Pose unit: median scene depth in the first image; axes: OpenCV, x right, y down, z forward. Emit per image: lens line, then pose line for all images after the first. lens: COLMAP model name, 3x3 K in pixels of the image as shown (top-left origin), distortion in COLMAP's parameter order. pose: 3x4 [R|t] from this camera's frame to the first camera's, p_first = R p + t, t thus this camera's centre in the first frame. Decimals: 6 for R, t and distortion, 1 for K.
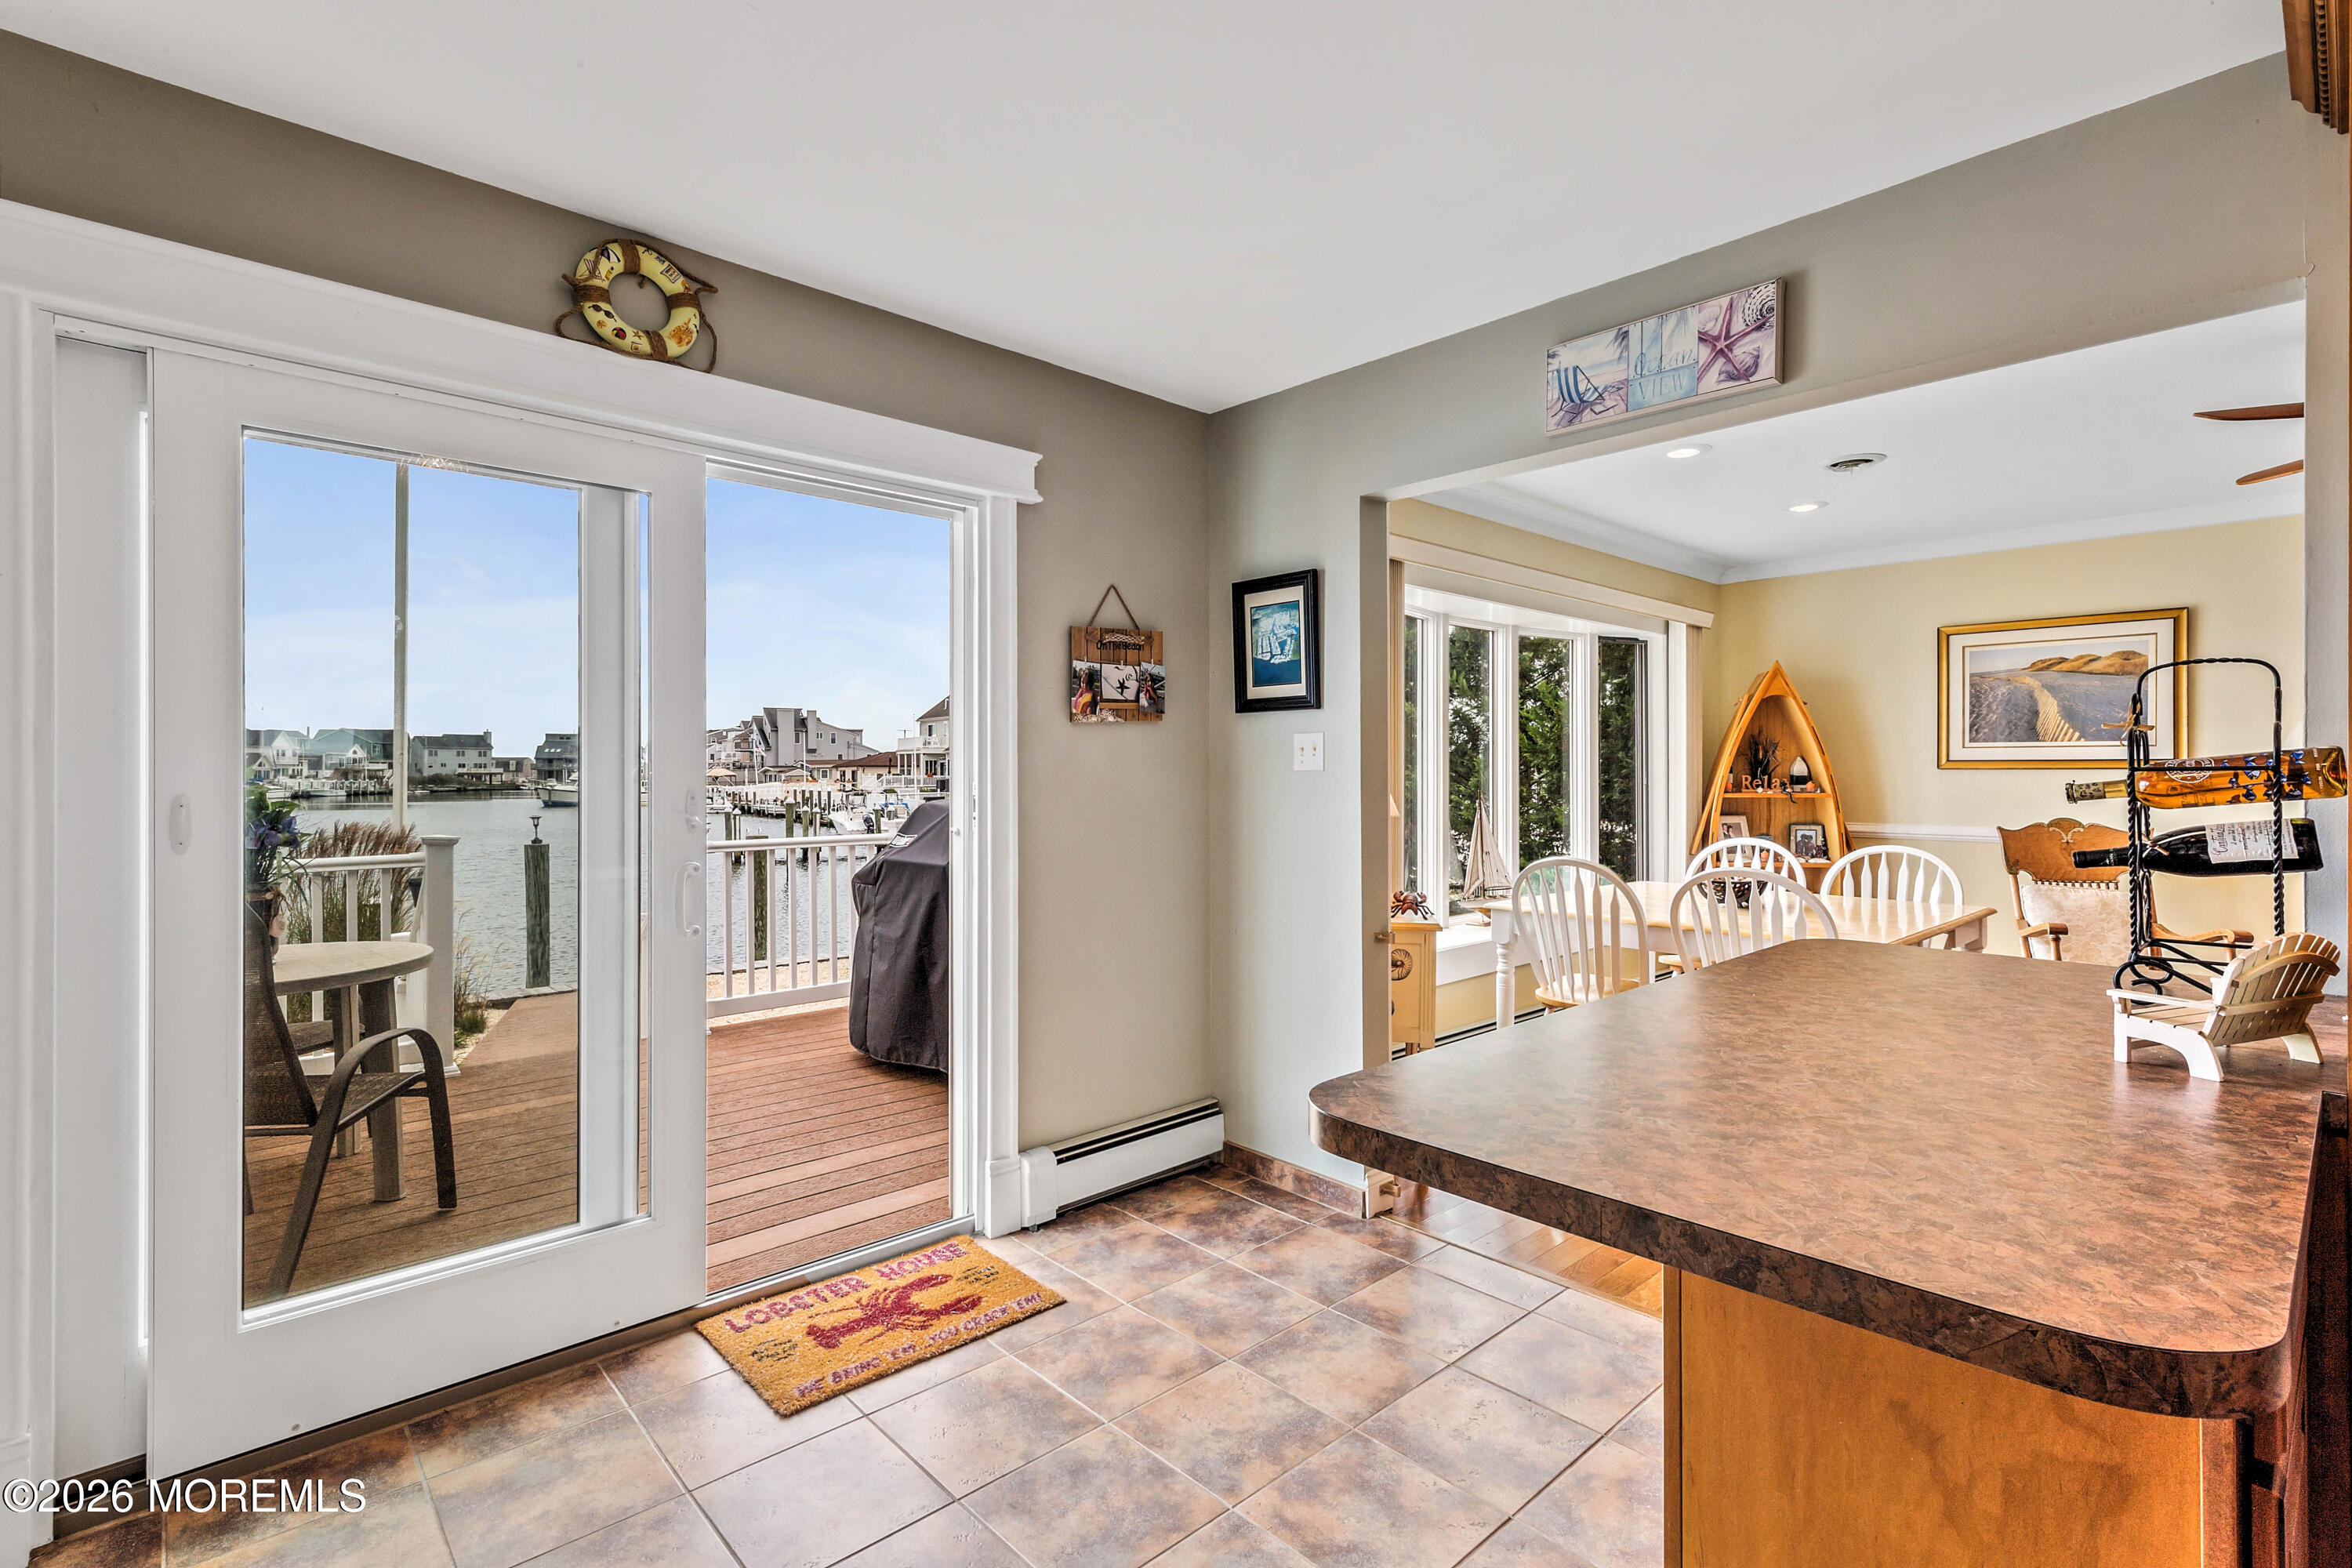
lens RADIAL K [[1073.3, 0, 1172.3], [0, 1073.3, 779.5], [0, 0, 1]] dist [0.010634, 0.000672]
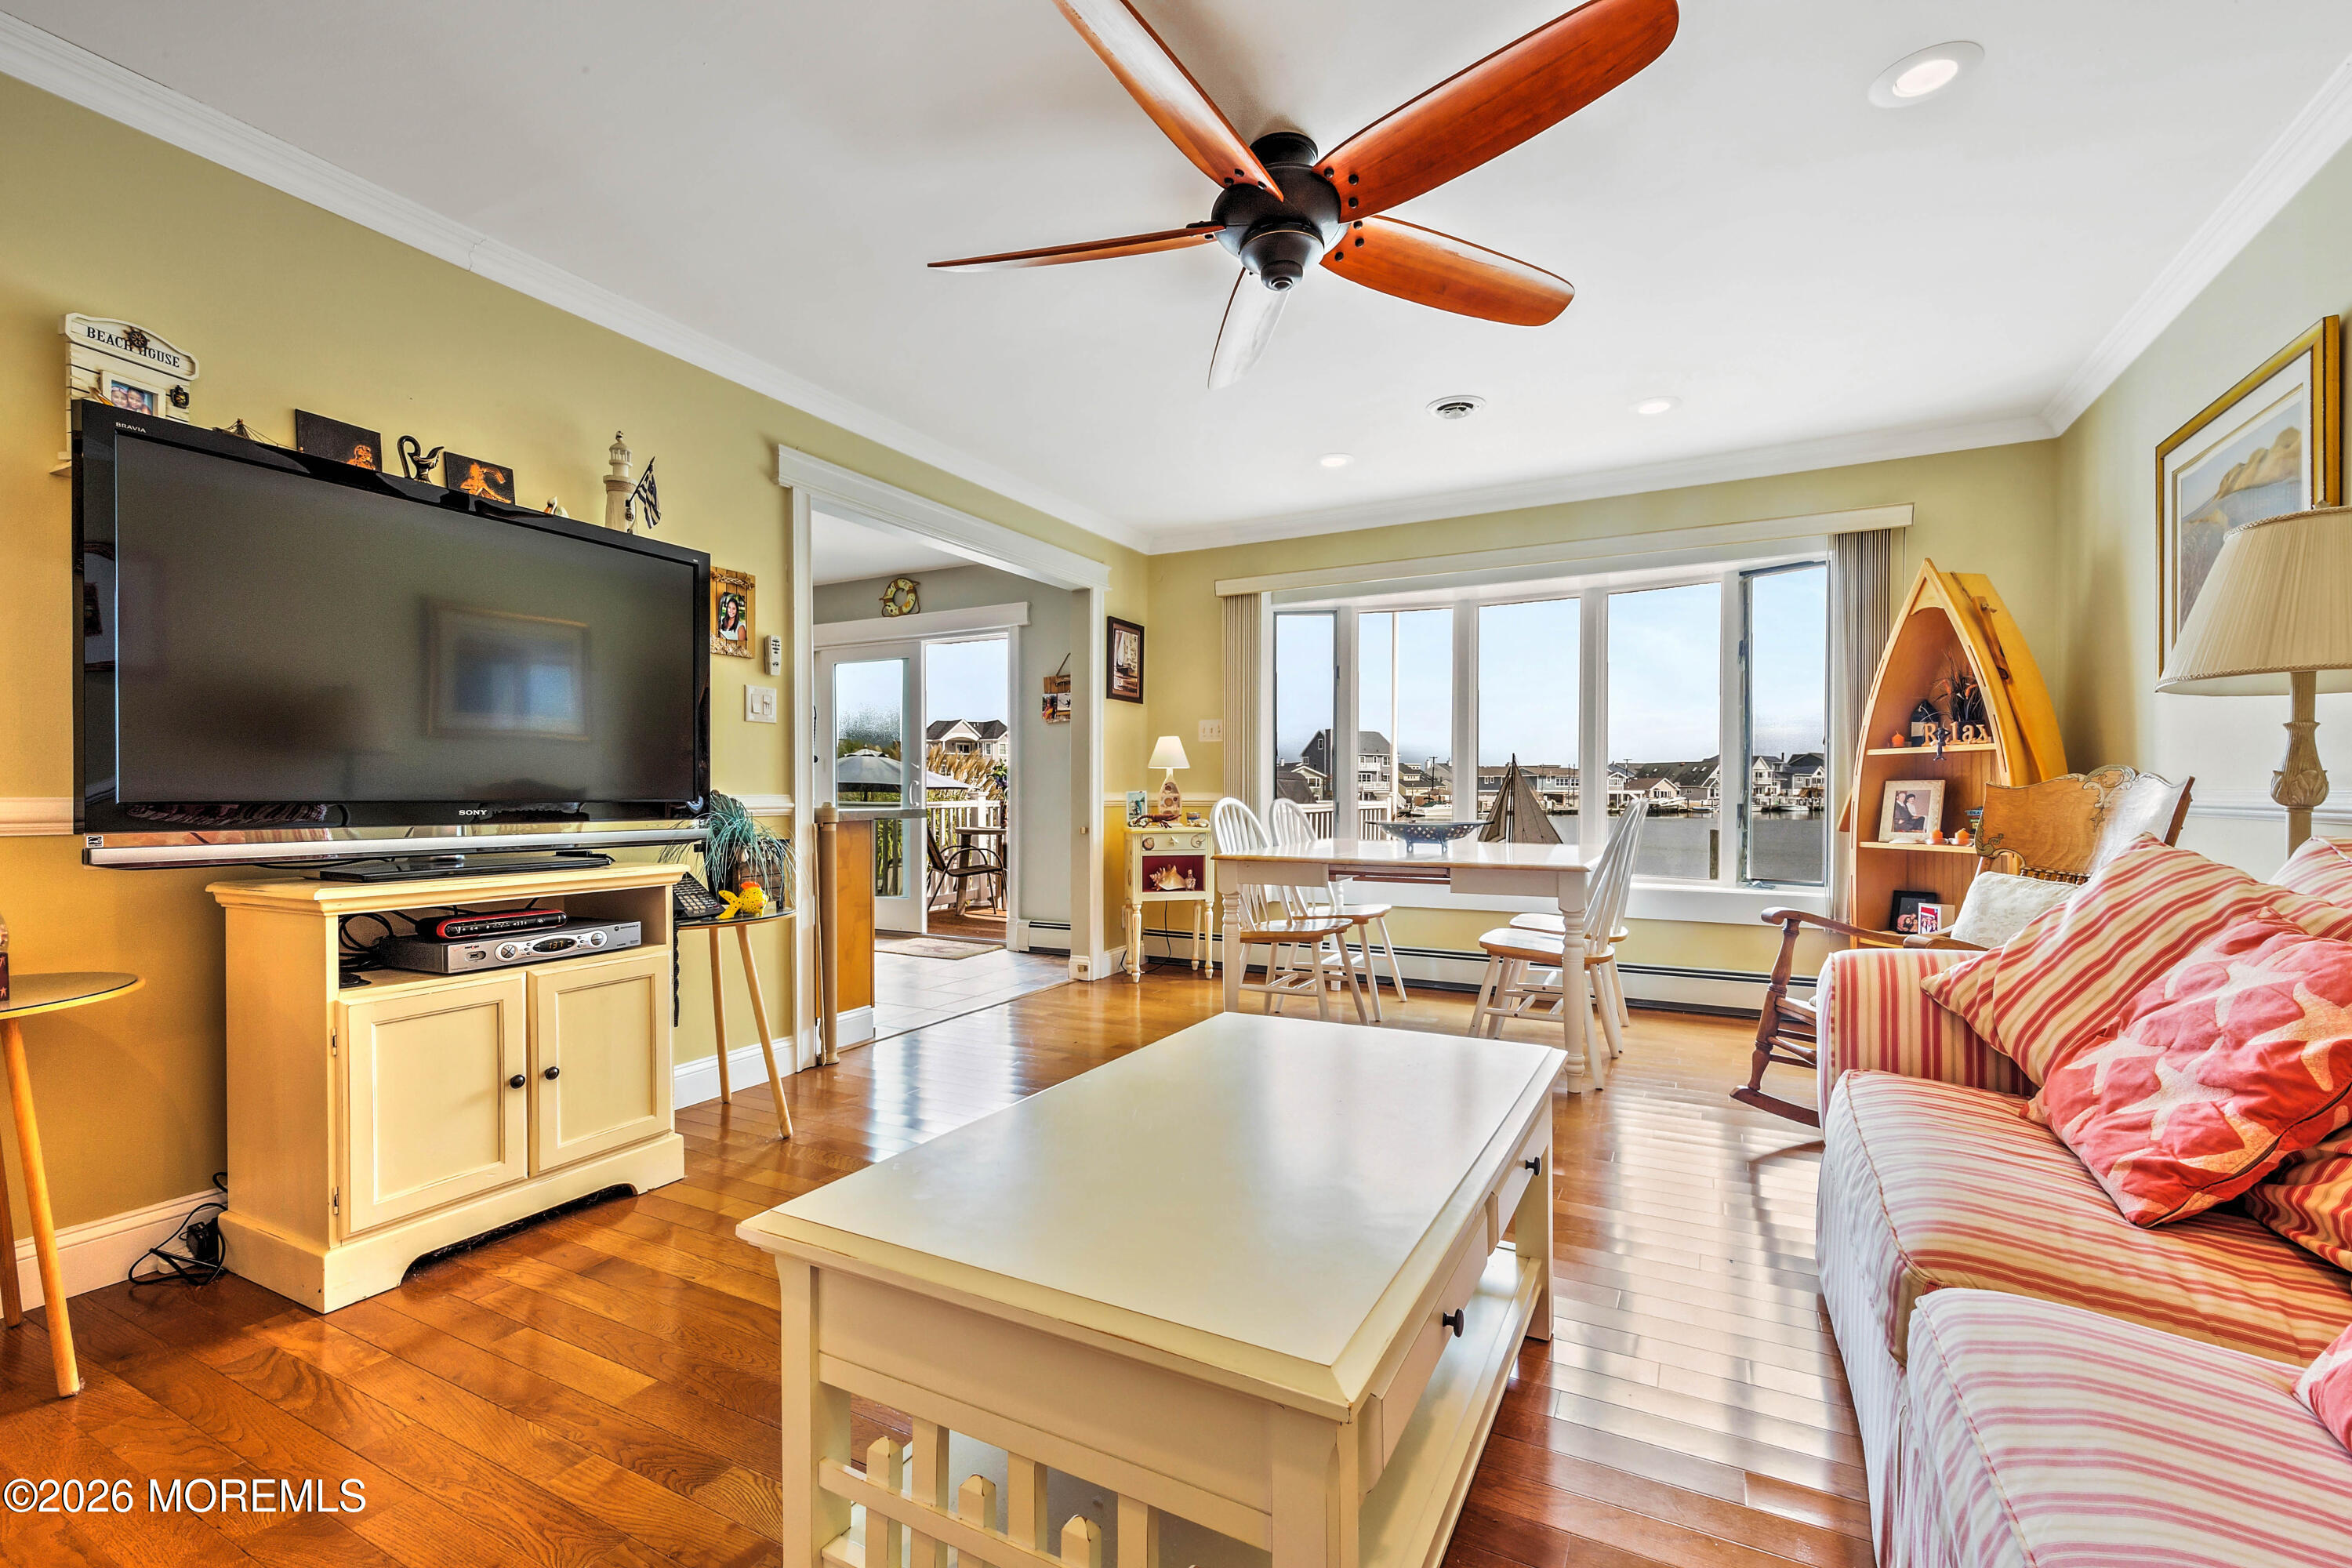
lens RADIAL K [[1005.9, 0, 1186.7], [0, 1005.9, 798.9], [0, 0, 1]] dist [0.013235, -0.003713]
pose [[0.350293, 0.006317, -0.936619, 1.475300], [-0.005634, 0.999973, 0.004637, 0.067071], [0.936623, 0.003652, 0.350319, 0.453595]]
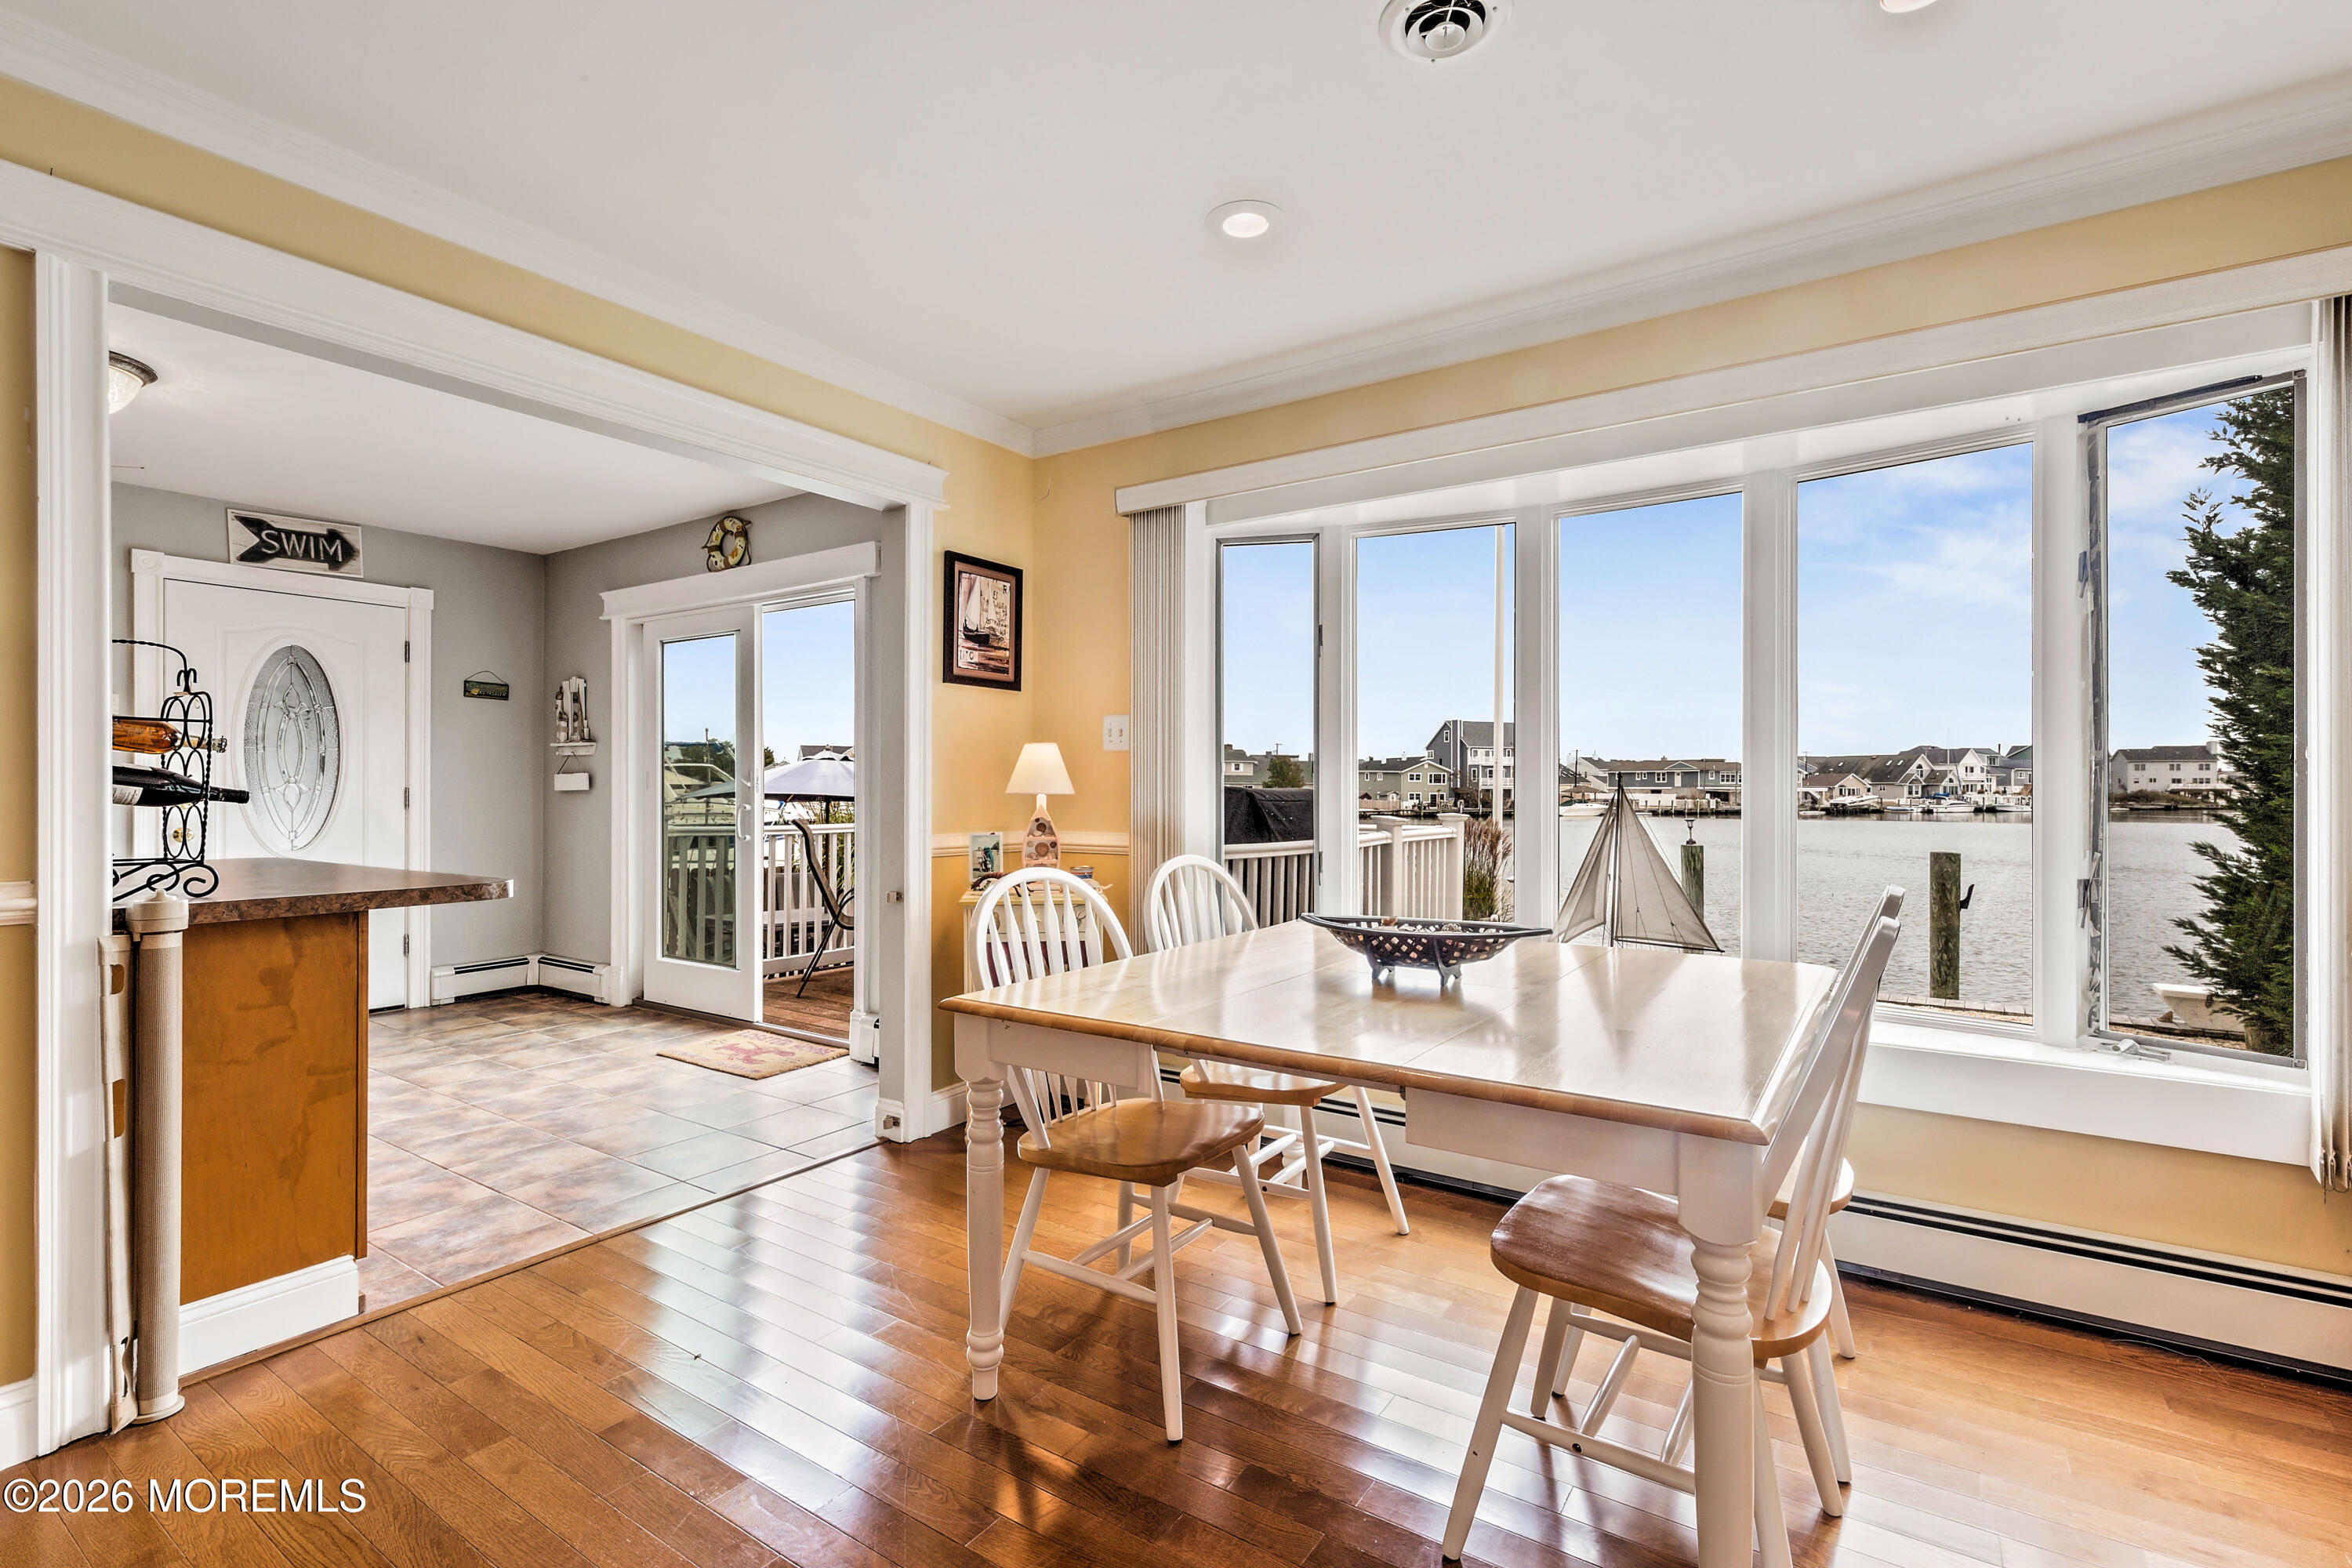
lens RADIAL K [[1073.3, 0, 1173.6], [0, 1073.3, 787.1], [0, 0, 1]] dist [0.010634, 0.000672]
pose [[0.236579, -0.000688, -0.971612, 1.080336], [-0.007006, 0.999973, -0.002414, 0.026538], [0.971587, 0.007378, 0.236567, 0.810568]]
